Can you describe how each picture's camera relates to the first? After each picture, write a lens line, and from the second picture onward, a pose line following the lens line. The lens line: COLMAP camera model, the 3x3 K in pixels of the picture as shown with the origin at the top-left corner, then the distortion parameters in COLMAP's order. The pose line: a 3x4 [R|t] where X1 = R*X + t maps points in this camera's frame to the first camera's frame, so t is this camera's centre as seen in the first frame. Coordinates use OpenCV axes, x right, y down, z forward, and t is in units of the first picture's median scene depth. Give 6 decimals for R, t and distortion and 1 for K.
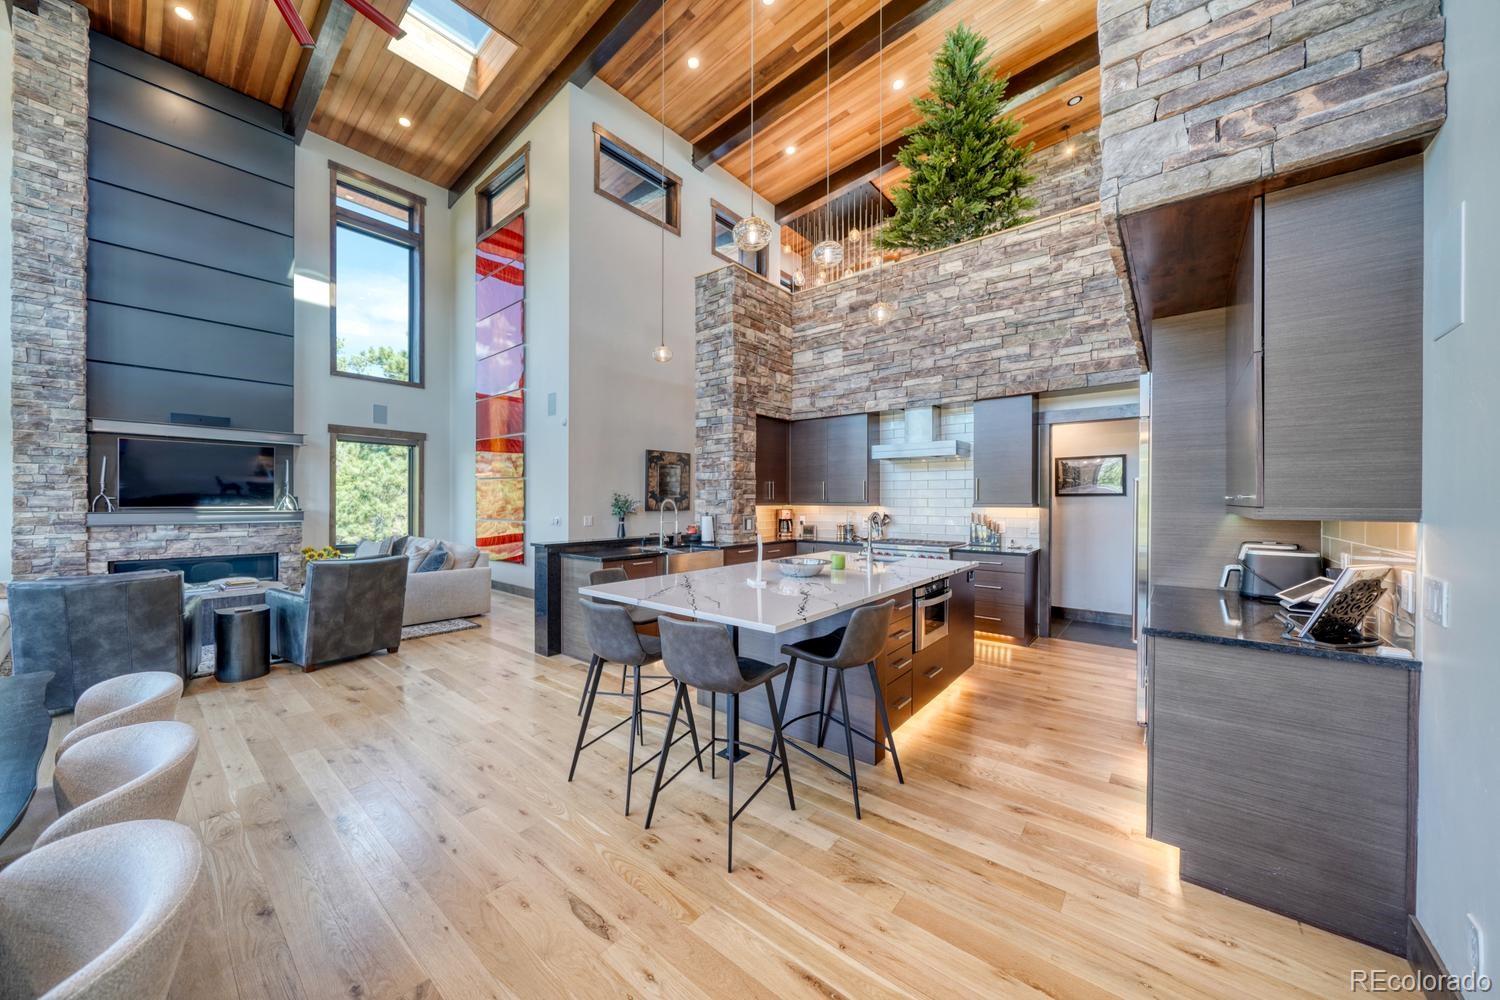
lens RADIAL K [[523.0, 0, 749.6], [0, 523.0, 513.3], [0, 0, 1]] dist [-0.007589, 0.000501]
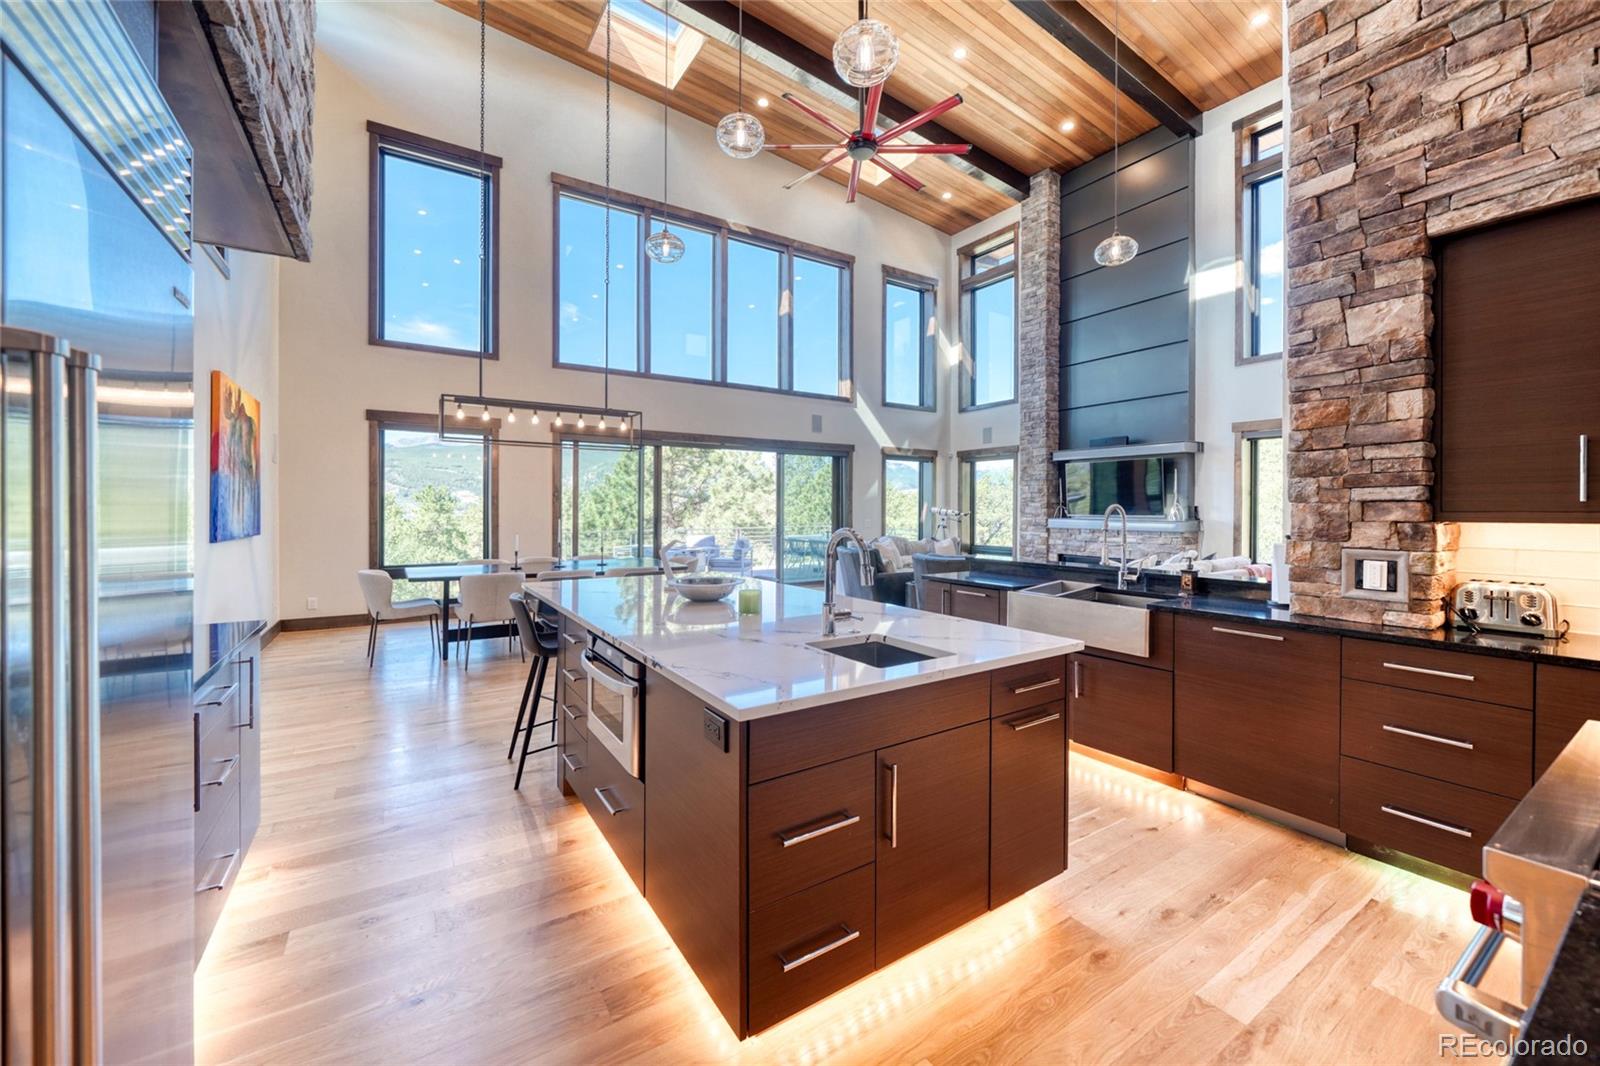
lens RADIAL K [[589.1, 0, 767.2], [0, 589.1, 514.5], [0, 0, 1]] dist [-0.007832, -0.000218]
pose [[-0.327484, 0.005096, -0.944843, 0.499325], [-0.029154, 0.999455, 0.015496, -0.012519], [0.944407, 0.032621, -0.327157, 0.754809]]
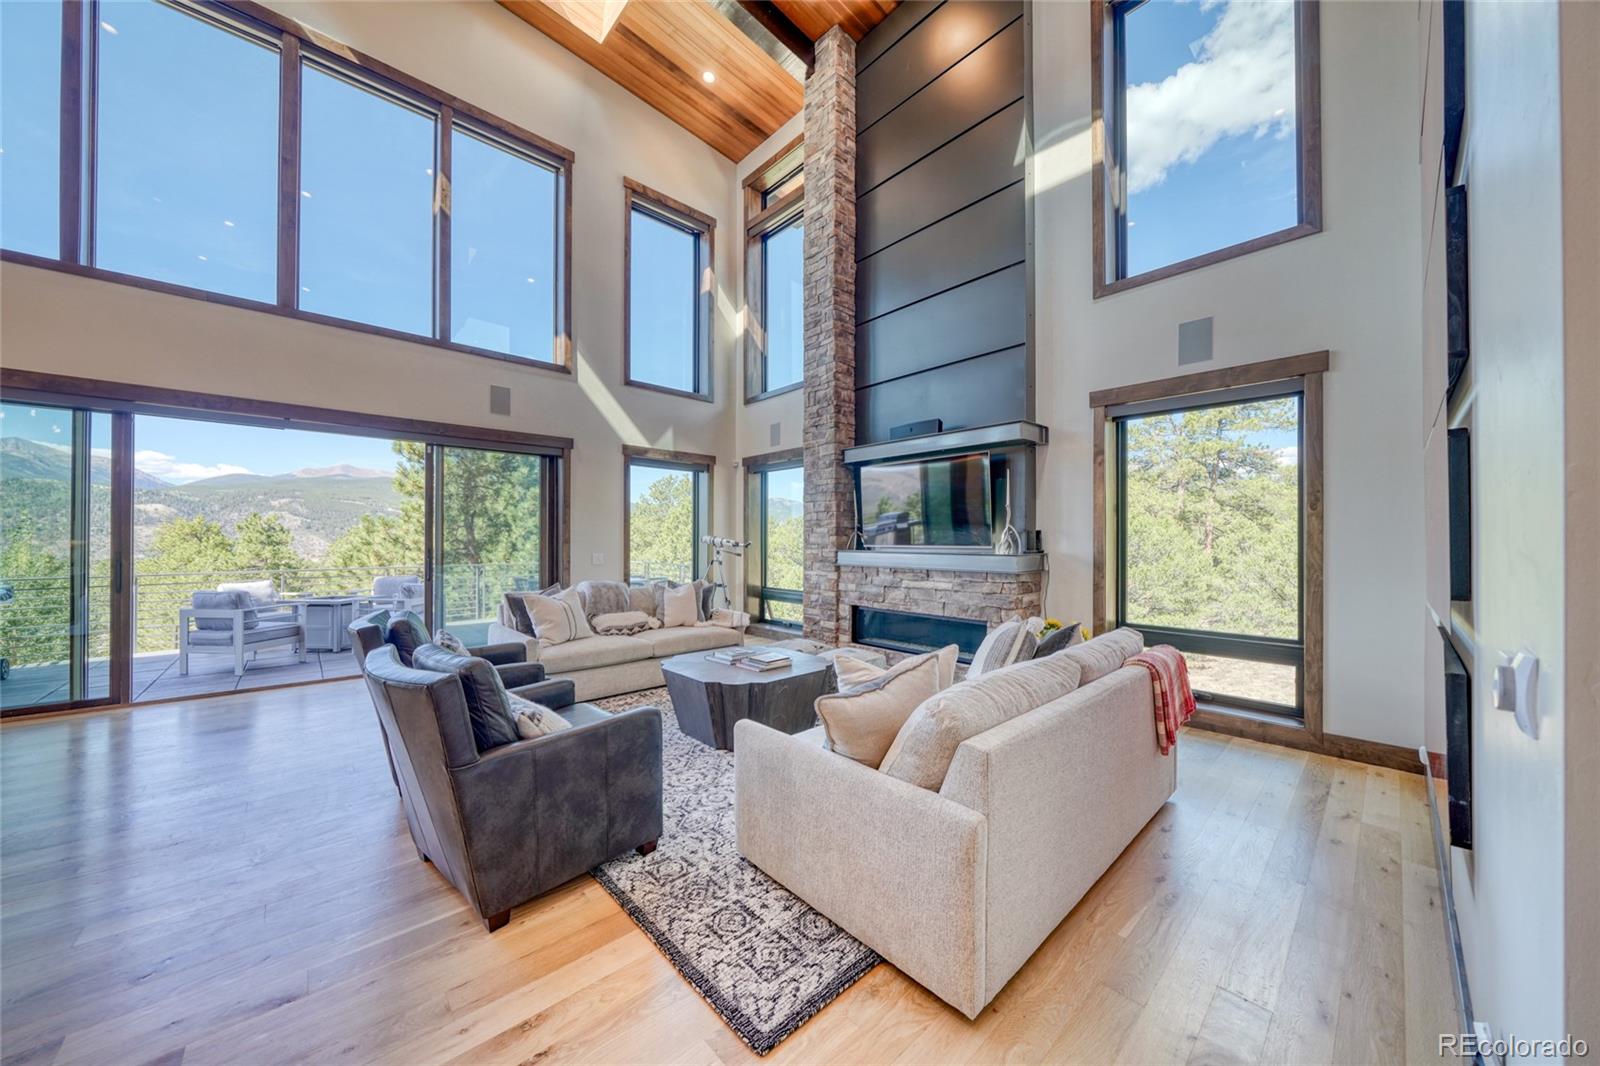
lens RADIAL K [[557.8, 0, 791.8], [0, 557.8, 539.5], [0, 0, 1]] dist [-0.007589, 0.000501]
pose [[-0.113611, -0.007355, -0.993498, -0.260306], [-0.030686, 0.999522, -0.003891, -0.013292], [0.993051, 0.030044, -0.113782, 0.984485]]
